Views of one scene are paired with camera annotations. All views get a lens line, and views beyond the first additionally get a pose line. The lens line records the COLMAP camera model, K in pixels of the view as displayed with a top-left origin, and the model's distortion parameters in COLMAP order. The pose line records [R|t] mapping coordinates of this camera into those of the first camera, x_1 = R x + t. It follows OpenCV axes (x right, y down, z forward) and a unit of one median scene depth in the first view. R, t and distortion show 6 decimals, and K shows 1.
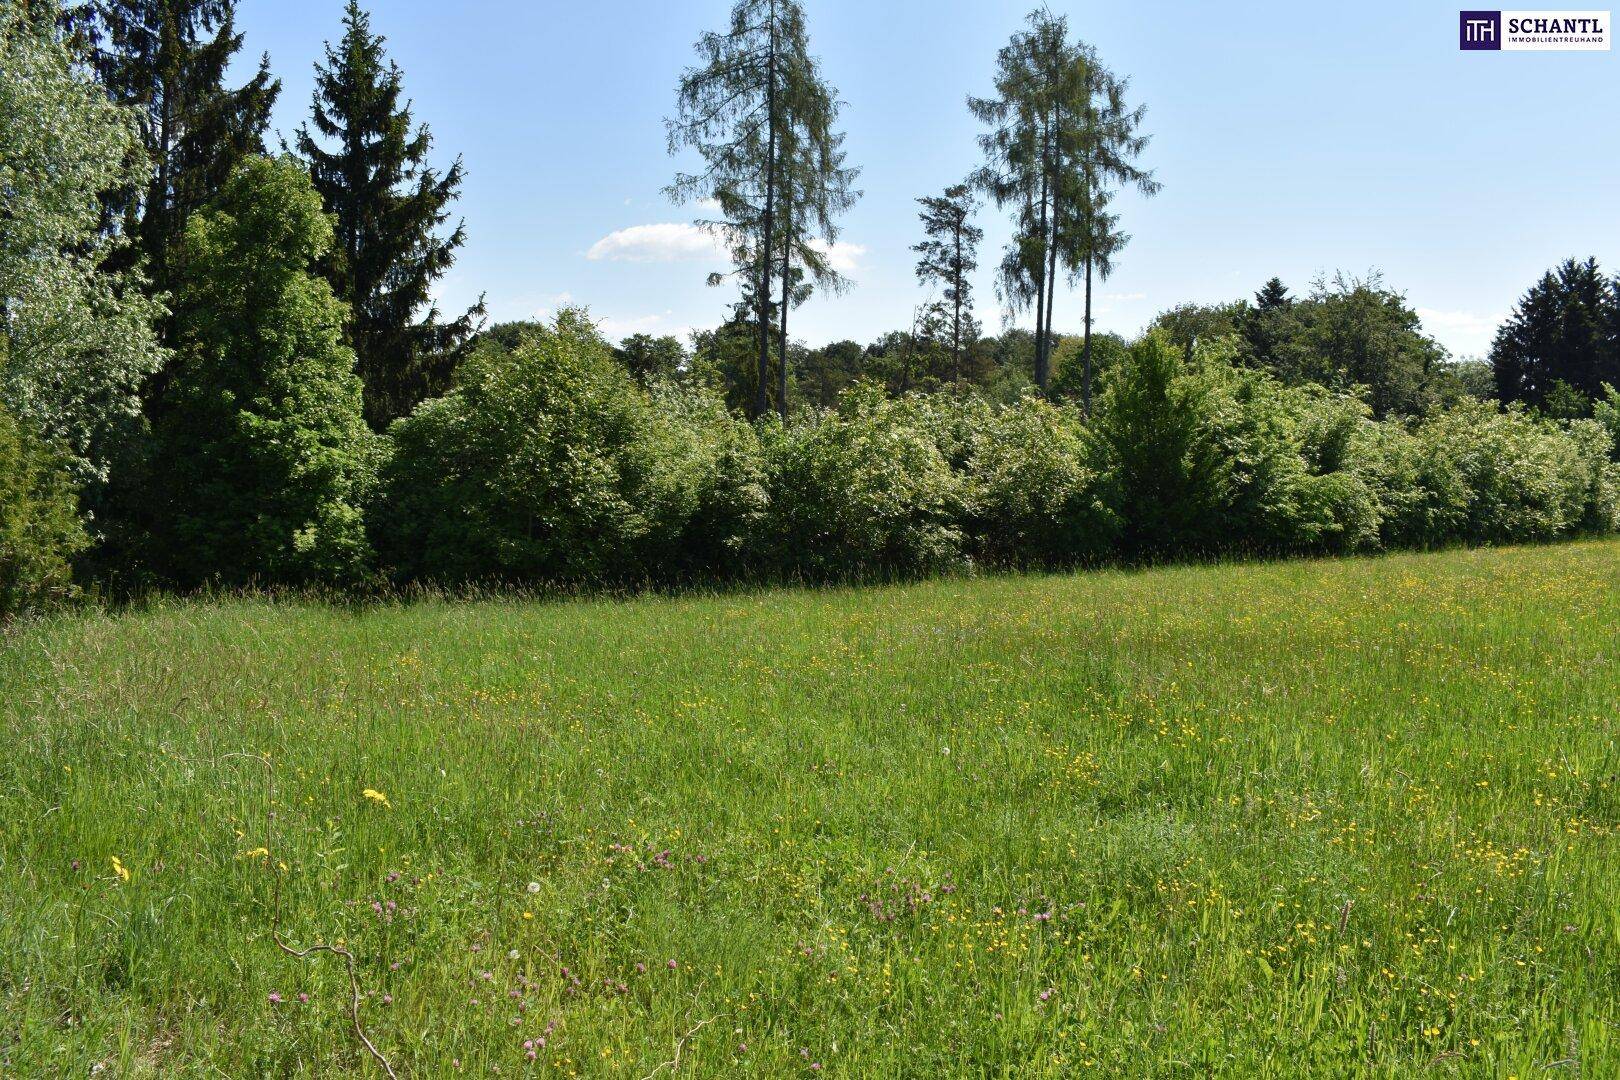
lens RADIAL K [[1392.0, 0, 822.8], [0, 1392.0, 537.3], [0, 0, 1]] dist [-0.090456, 0.018481]
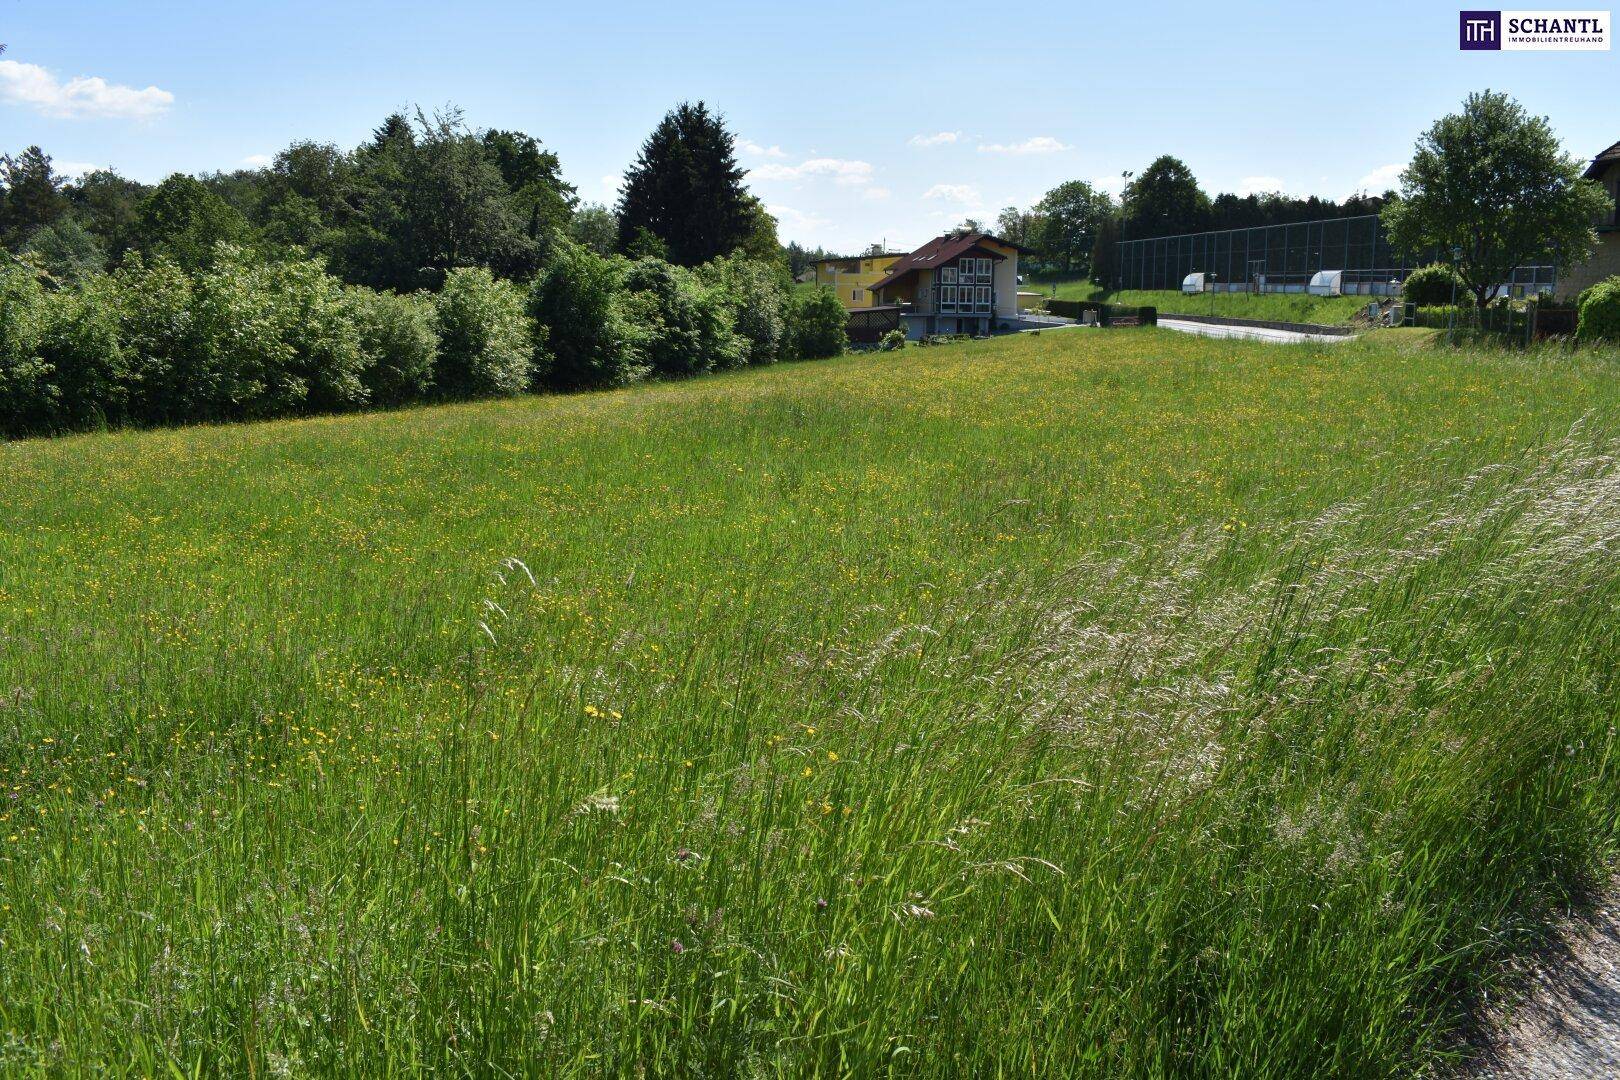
lens RADIAL K [[1392.0, 0, 811.9], [0, 1392.0, 539.2], [0, 0, 1]] dist [-0.090456, 0.018481]
pose [[0.901271, -0.073402, 0.426993, 0.458846], [0.027187, 0.993183, 0.113347, -0.008272], [-0.432403, -0.090548, 0.897123, 0.093185]]
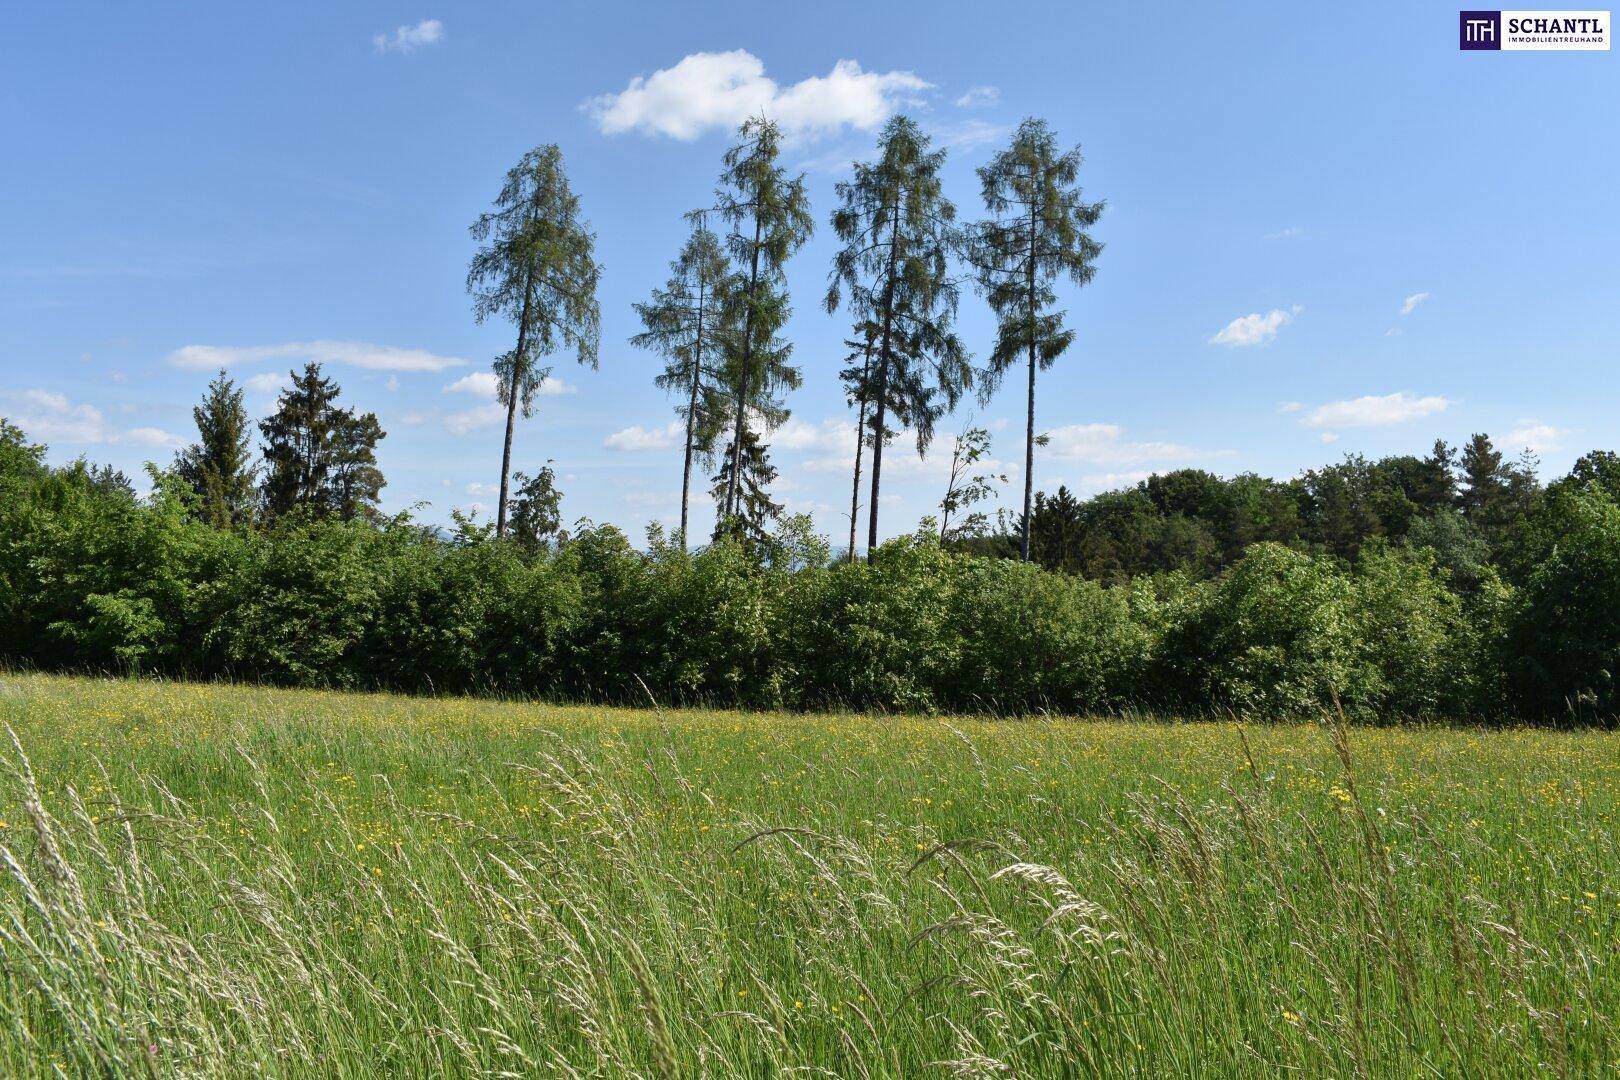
lens RADIAL K [[1392.0, 0, 817.4], [0, 1392.0, 543.4], [0, 0, 1]] dist [-0.090456, 0.018481]
pose [[0.702232, -0.013948, -0.711811, 1.089058], [-0.064204, 0.994494, -0.082828, -0.025836], [0.709047, 0.103866, 0.697470, 0.513106]]
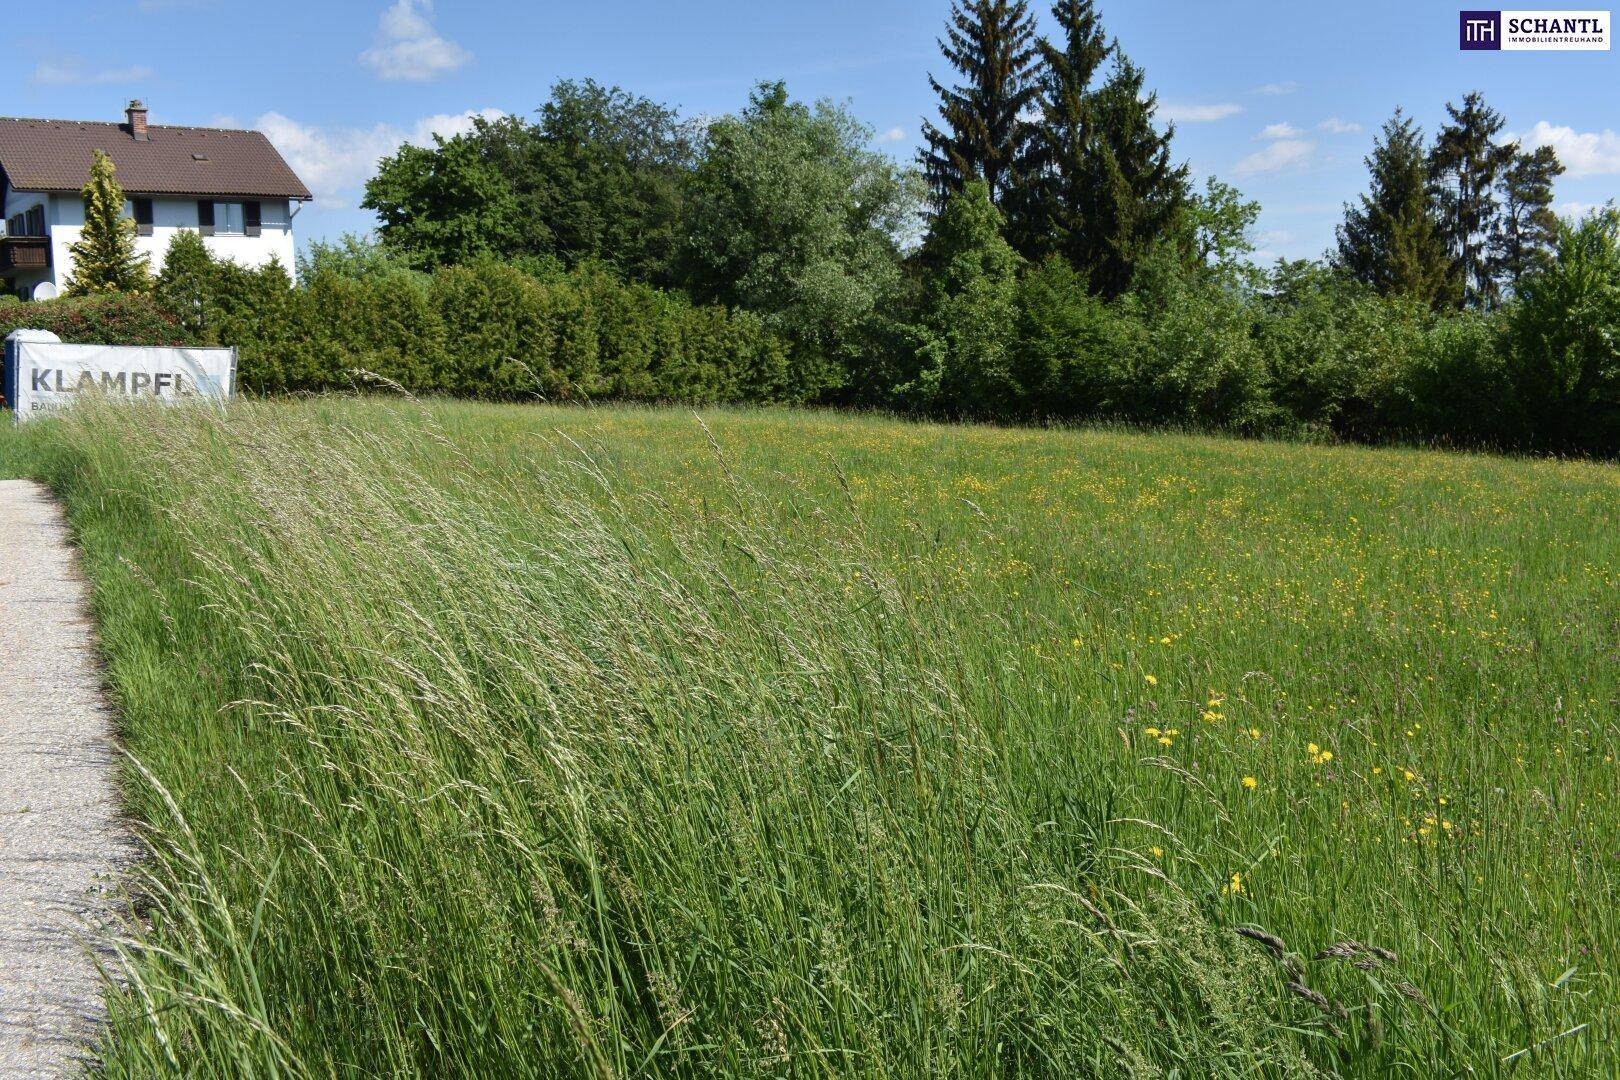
lens RADIAL K [[1392.0, 0, 813.5], [0, 1392.0, 518.9], [0, 0, 1]] dist [-0.090456, 0.018481]
pose [[0.220672, 0.120703, -0.967851, 0.782257], [-0.052946, 0.992332, 0.111684, -0.012696], [0.973910, 0.026598, 0.225371, 0.213957]]
